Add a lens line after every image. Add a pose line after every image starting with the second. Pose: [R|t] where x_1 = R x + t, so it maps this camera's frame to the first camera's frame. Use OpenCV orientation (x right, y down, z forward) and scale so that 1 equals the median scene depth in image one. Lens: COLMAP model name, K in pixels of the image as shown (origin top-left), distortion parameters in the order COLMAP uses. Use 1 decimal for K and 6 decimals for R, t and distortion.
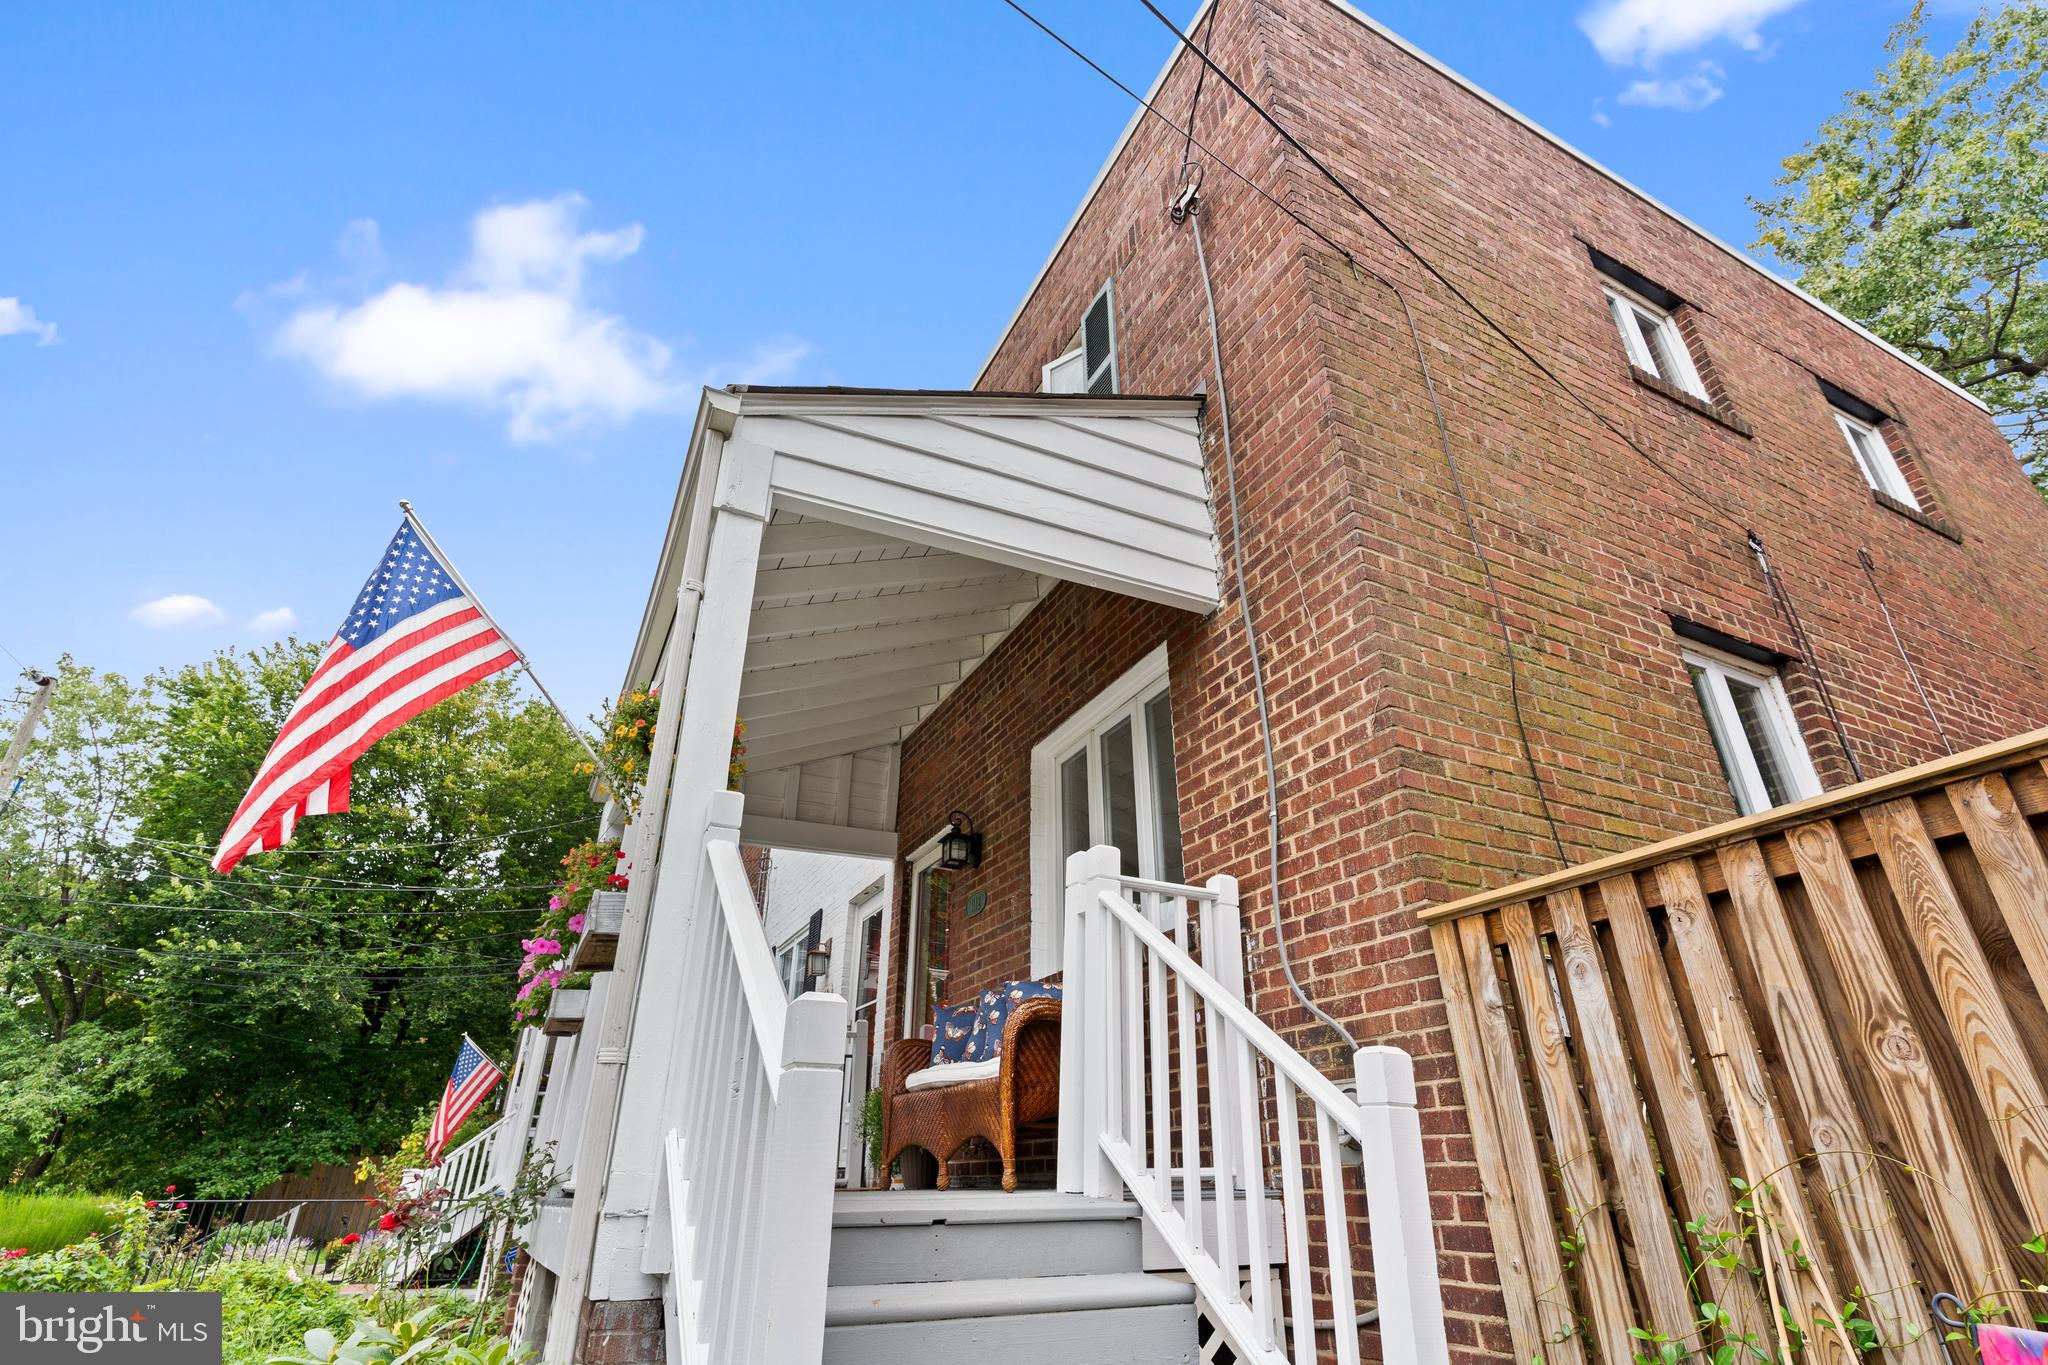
lens RADIAL K [[973.1, 0, 1024.1], [0, 973.1, 681.4], [0, 0, 1]] dist [0.003205, -0.001081]
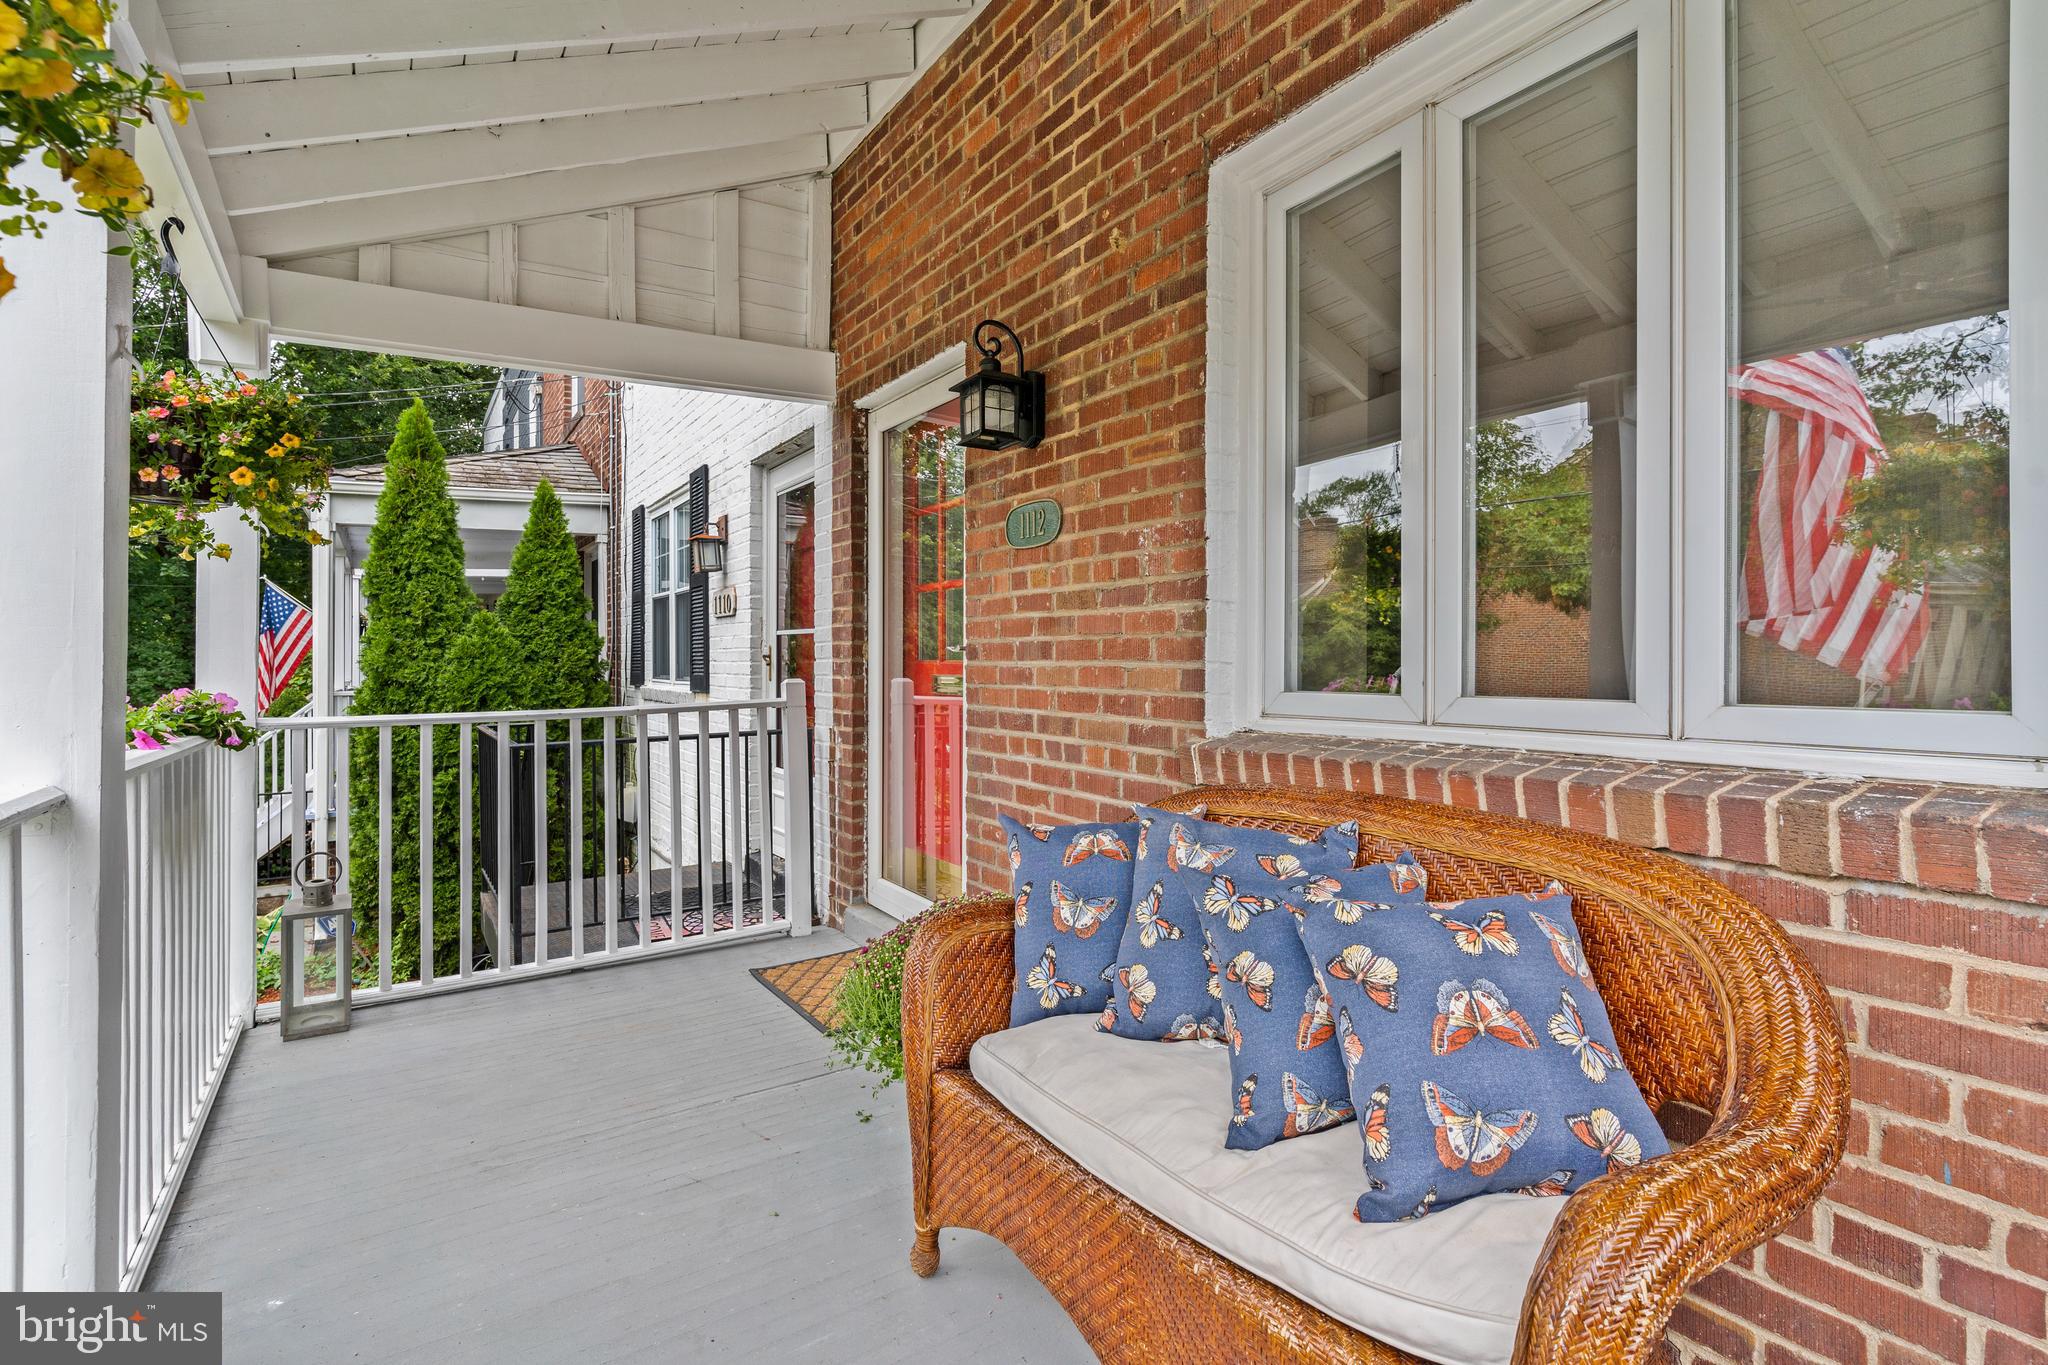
lens RADIAL K [[973.1, 0, 1026.1], [0, 973.1, 665.0], [0, 0, 1]] dist [0.003205, -0.001081]
pose [[0.993893, -0.002196, 0.110324, -0.148077], [-0.049261, 0.885814, 0.461419, 0.093658], [-0.098740, -0.464036, 0.880296, 0.752849]]
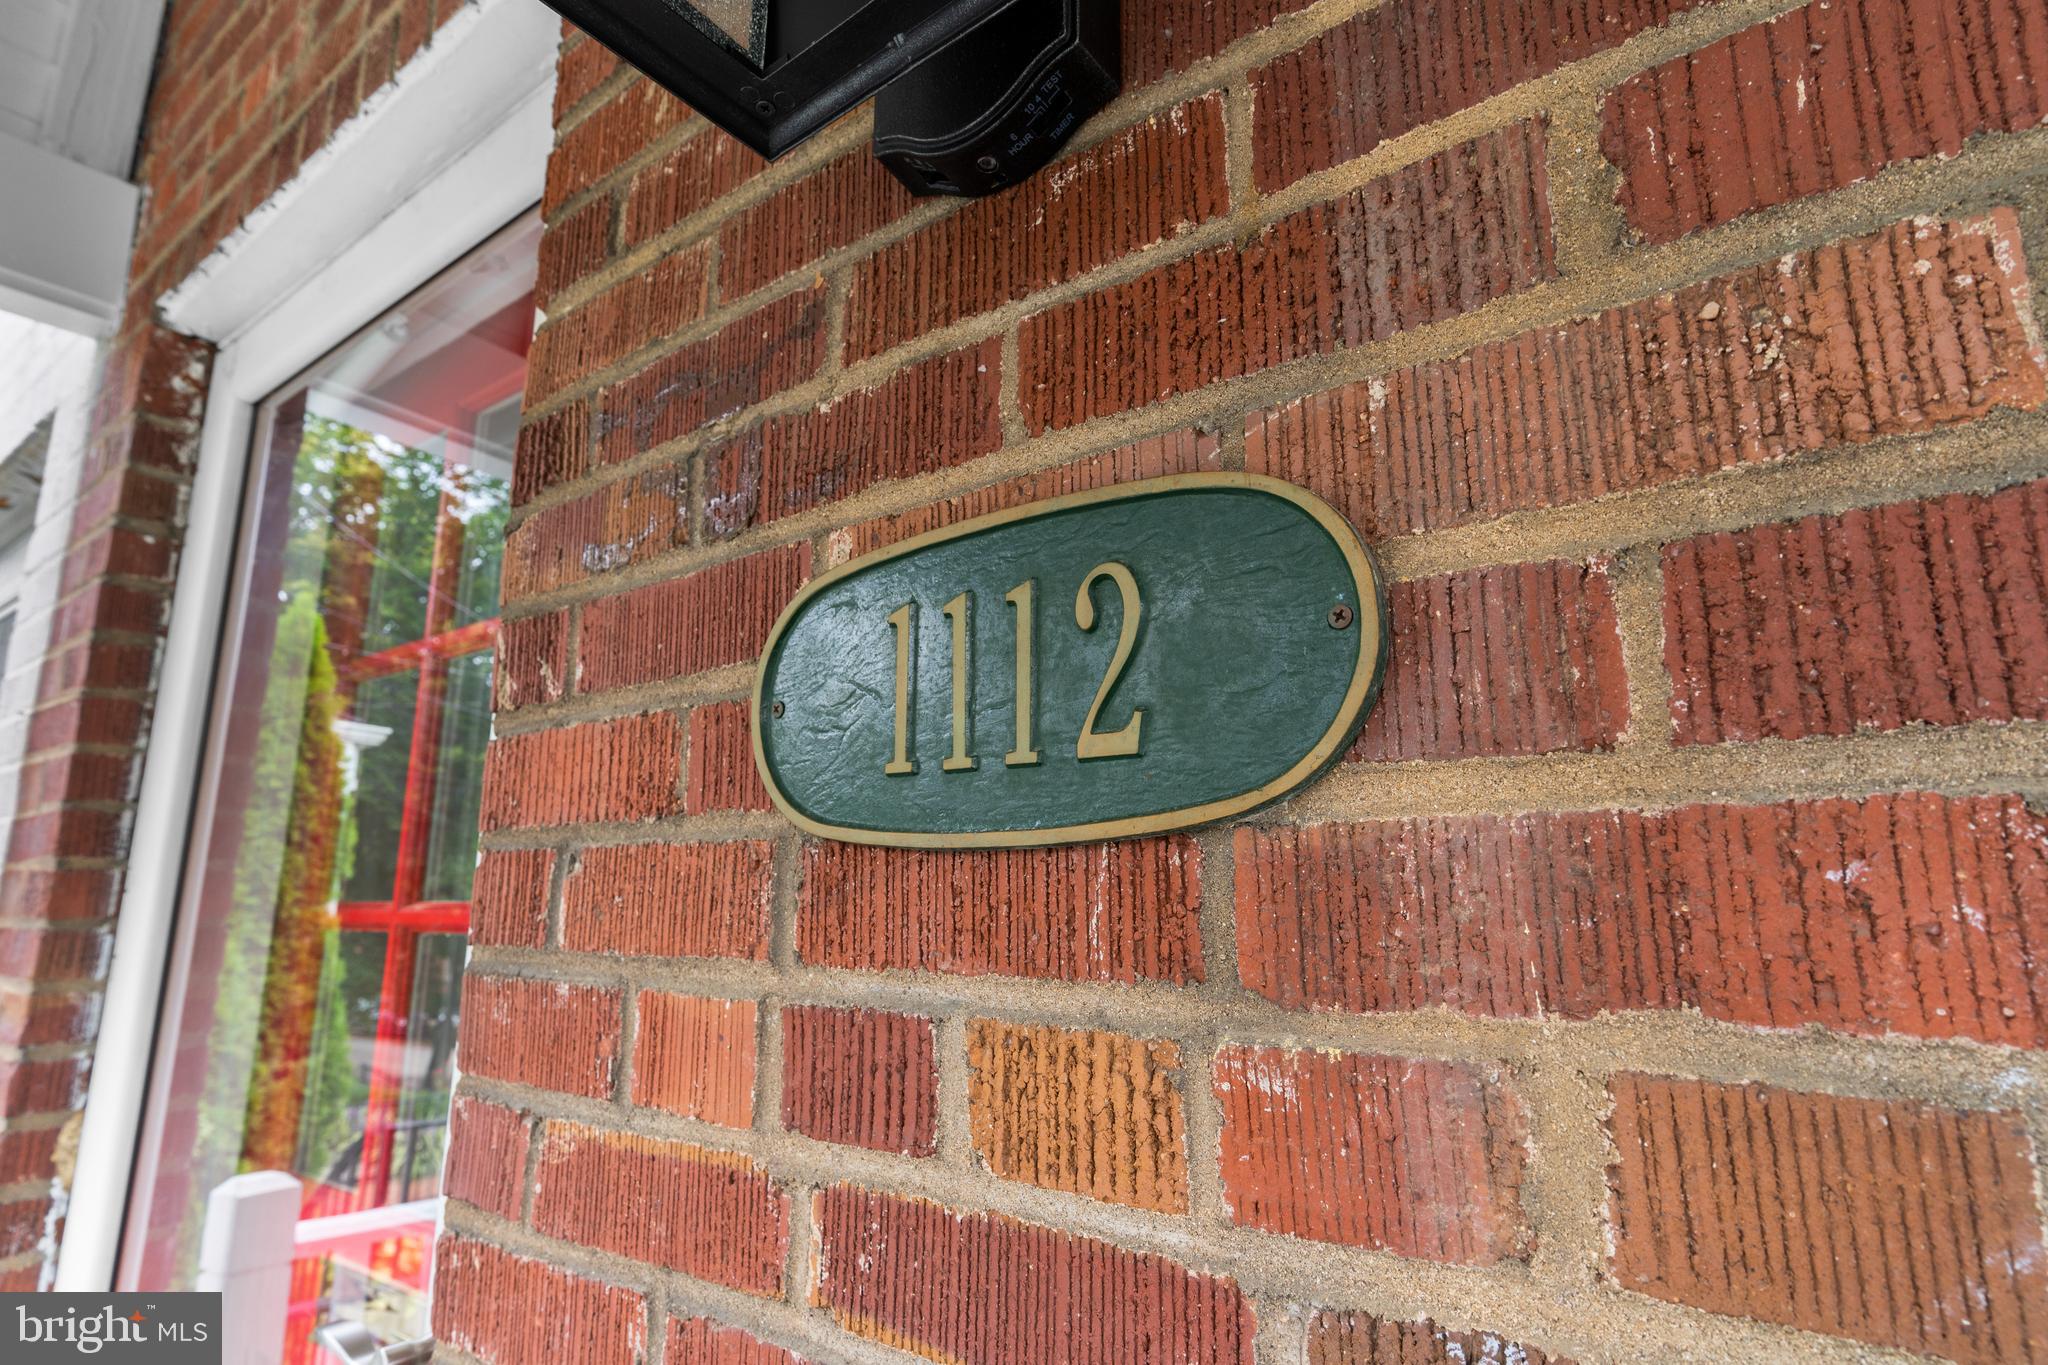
lens RADIAL K [[1023.3, 0, 1026.9], [0, 1023.3, 693.0], [0, 0, 1]] dist [0.007185, 0.002549]
pose [[0.882628, 0.089511, 0.461472, -0.112079], [-0.212508, 0.951639, 0.221862, 0.295765], [-0.419295, -0.293889, 0.858965, 1.301037]]
